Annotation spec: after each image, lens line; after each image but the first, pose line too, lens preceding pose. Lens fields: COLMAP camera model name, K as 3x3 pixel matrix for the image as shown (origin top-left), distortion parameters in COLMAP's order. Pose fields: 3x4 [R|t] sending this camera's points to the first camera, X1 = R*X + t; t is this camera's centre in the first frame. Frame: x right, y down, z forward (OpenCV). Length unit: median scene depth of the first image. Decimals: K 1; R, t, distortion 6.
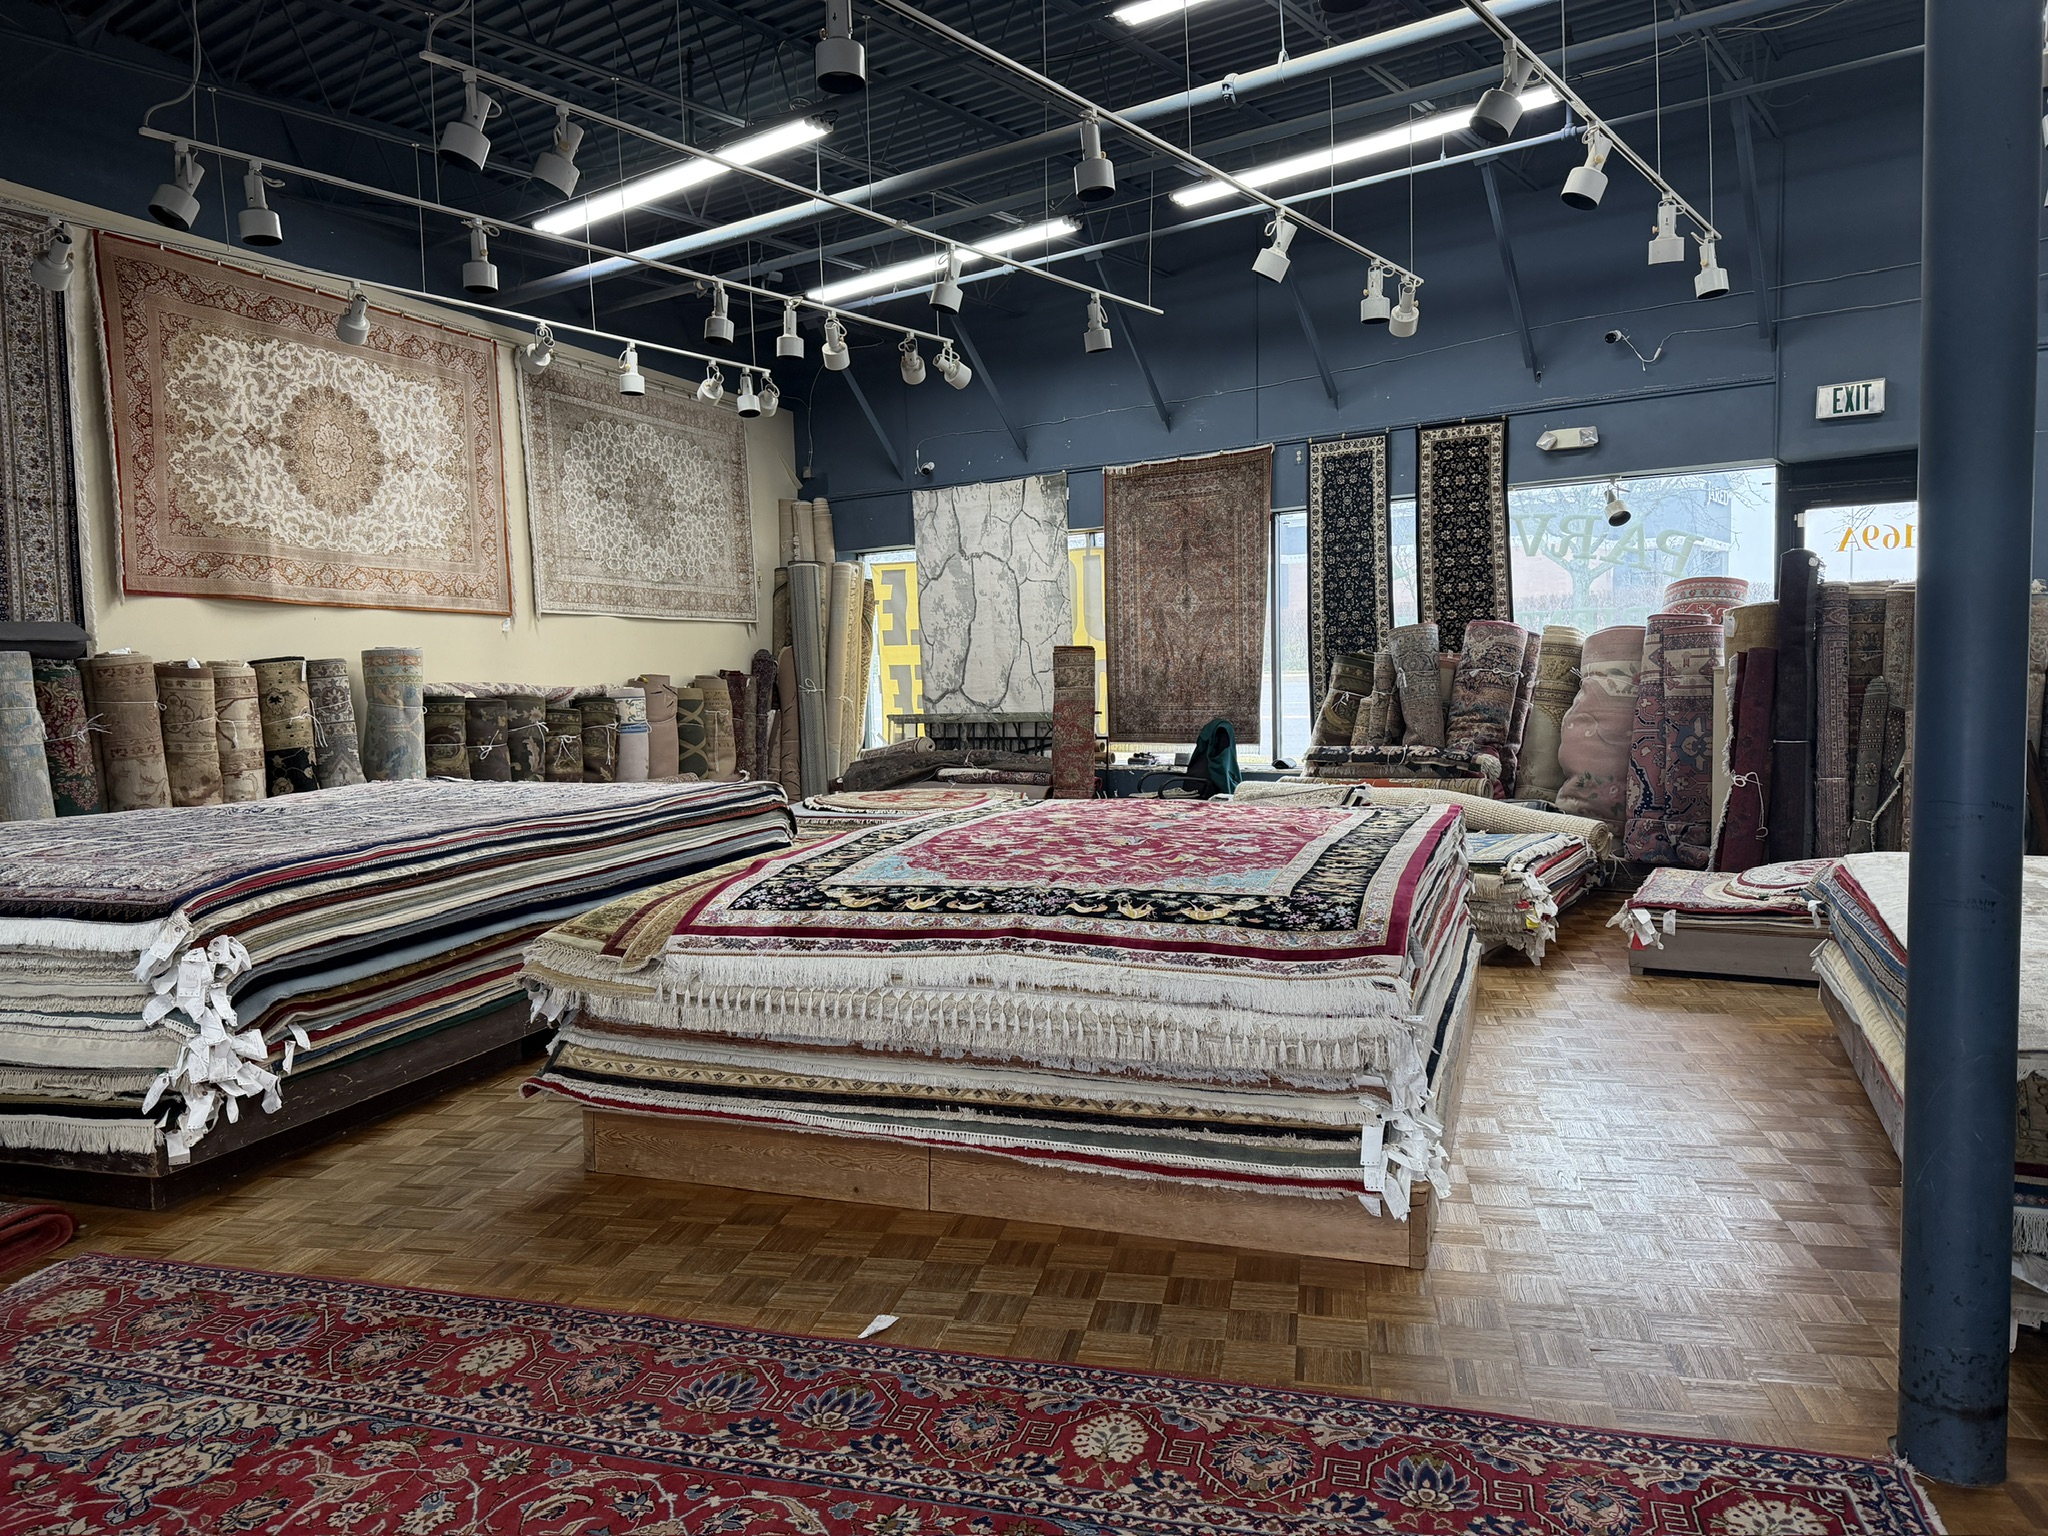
lens RADIAL K [[1421.9, 0, 1024.0], [0, 1421.9, 768.0], [0, 0, 1]] dist [0.081831, -0.117672]
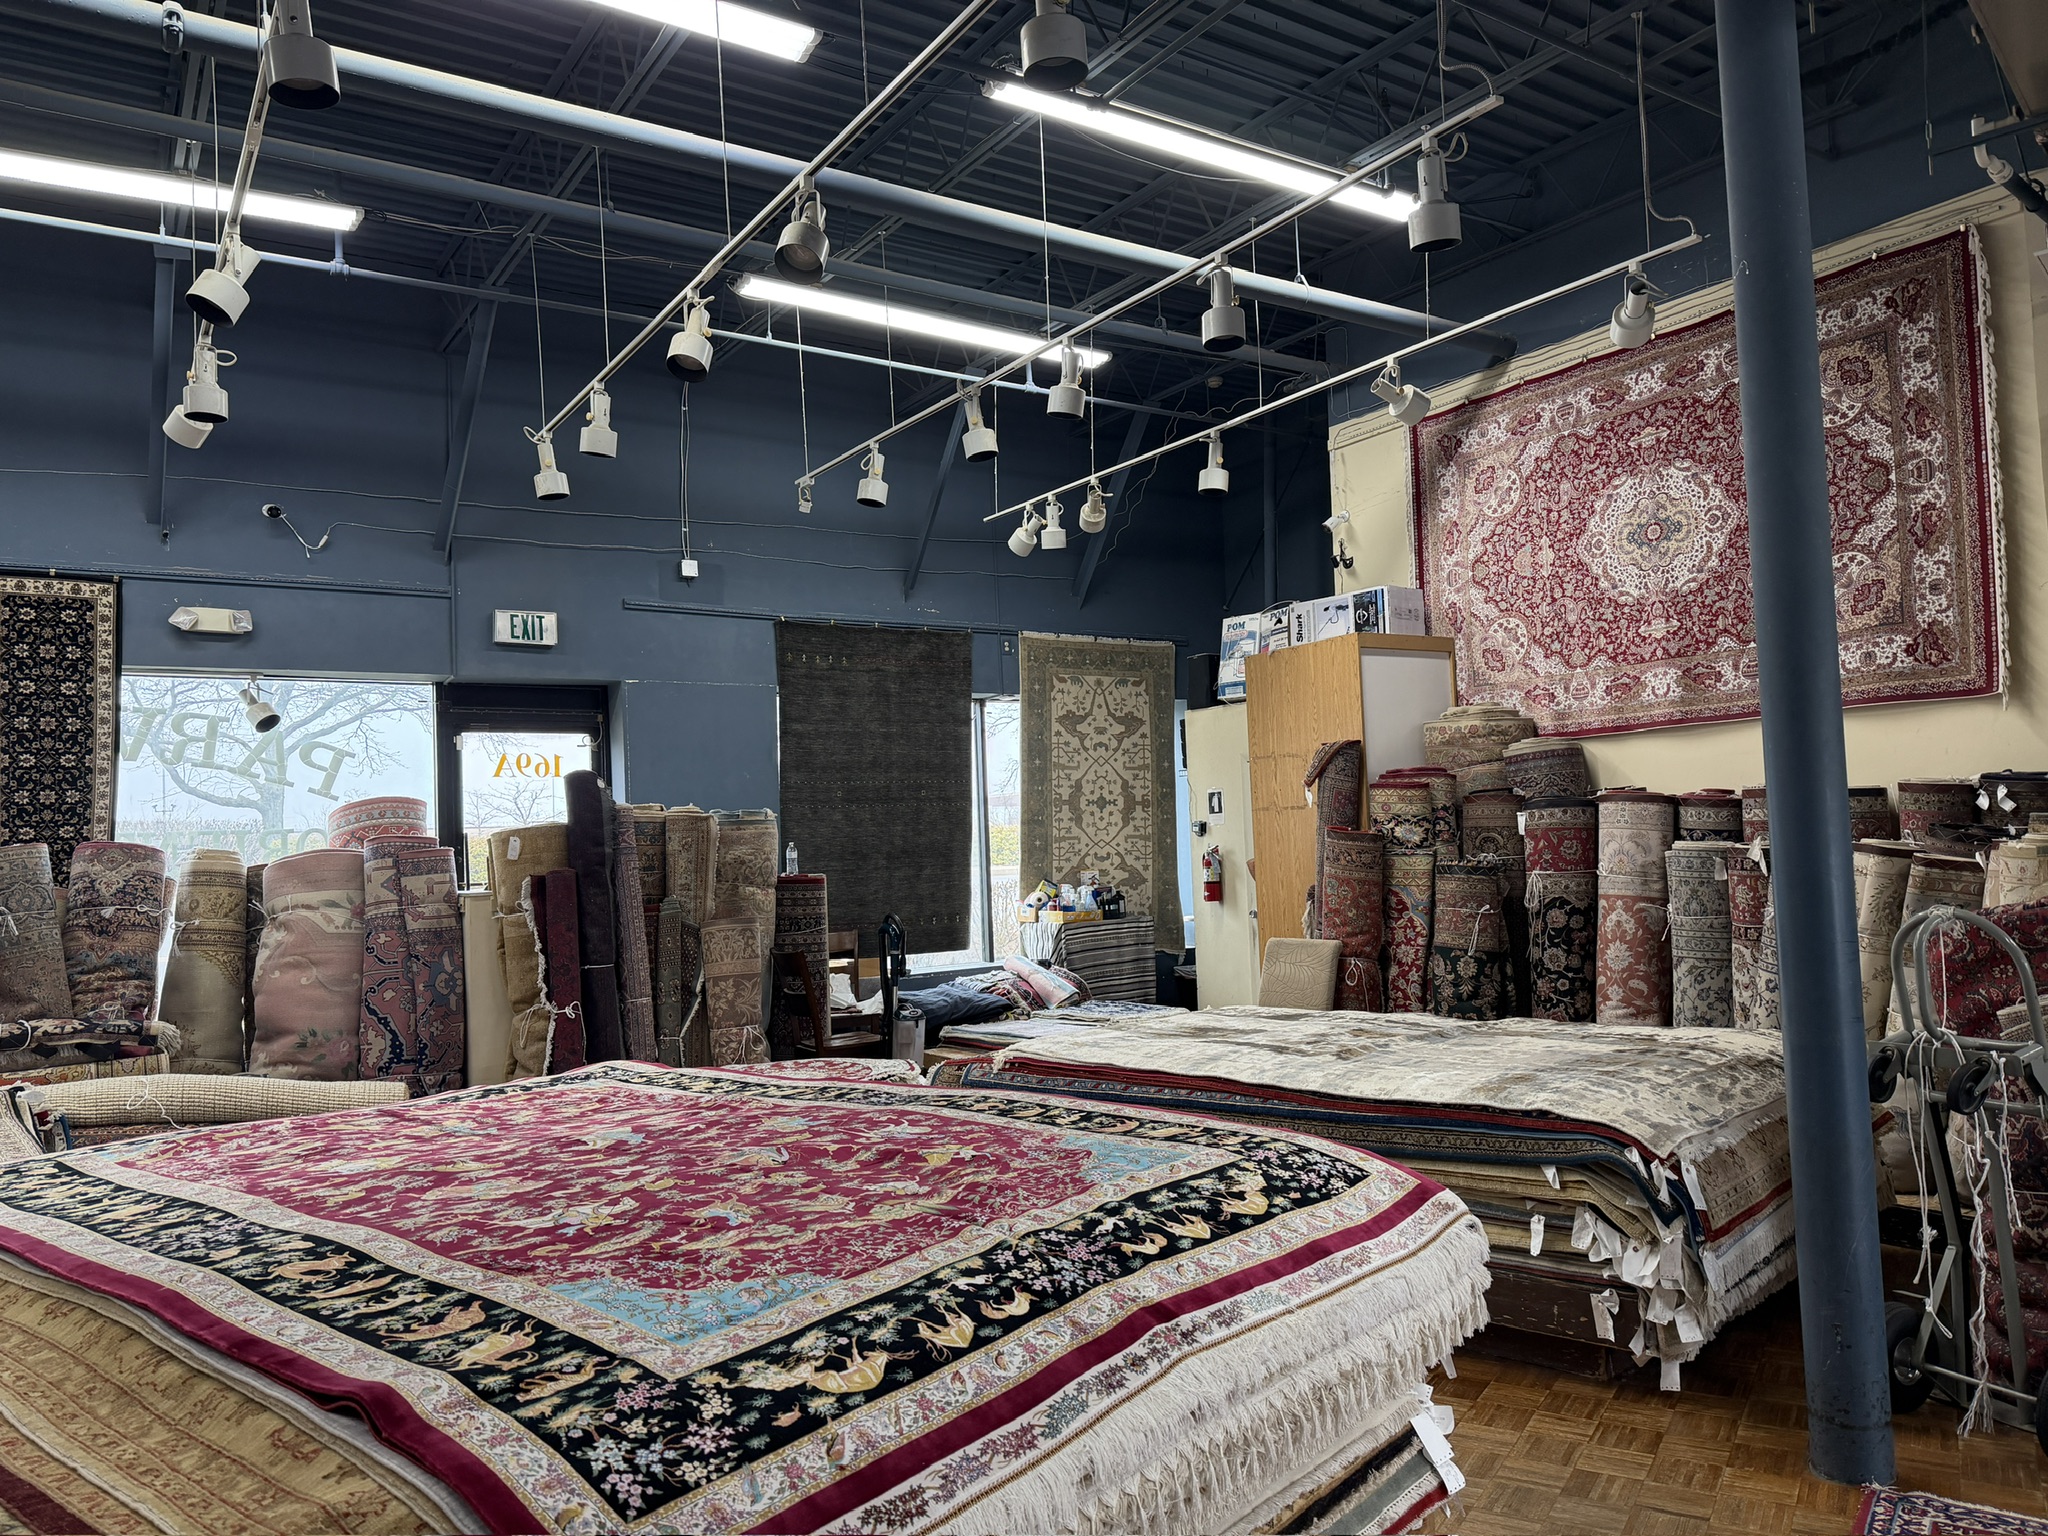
lens RADIAL K [[1442.2, 0, 1022.2], [0, 1442.2, 799.3], [0, 0, 1]] dist [0.084357, -0.112941]
pose [[0.354716, 0.043937, 0.933941, -0.186107], [0.098680, 0.991557, -0.084127, -0.012636], [-0.929752, 0.122002, 0.347385, 0.253752]]
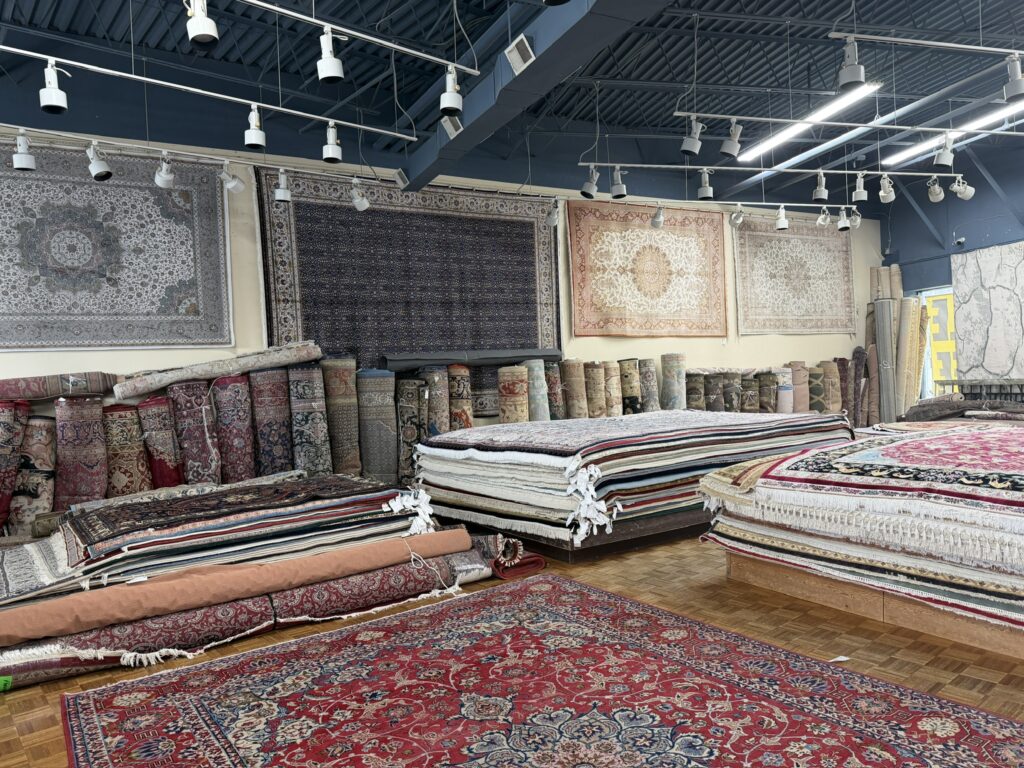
lens RADIAL K [[710.9, 0, 512.0], [0, 710.9, 384.0], [0, 0, 1]] dist [0.081831, -0.117672]
pose [[0.788169, -0.002940, -0.615452, 0.142653], [-0.017269, 0.999489, -0.026891, 0.003285], [0.615216, 0.031823, 0.787716, -0.146587]]
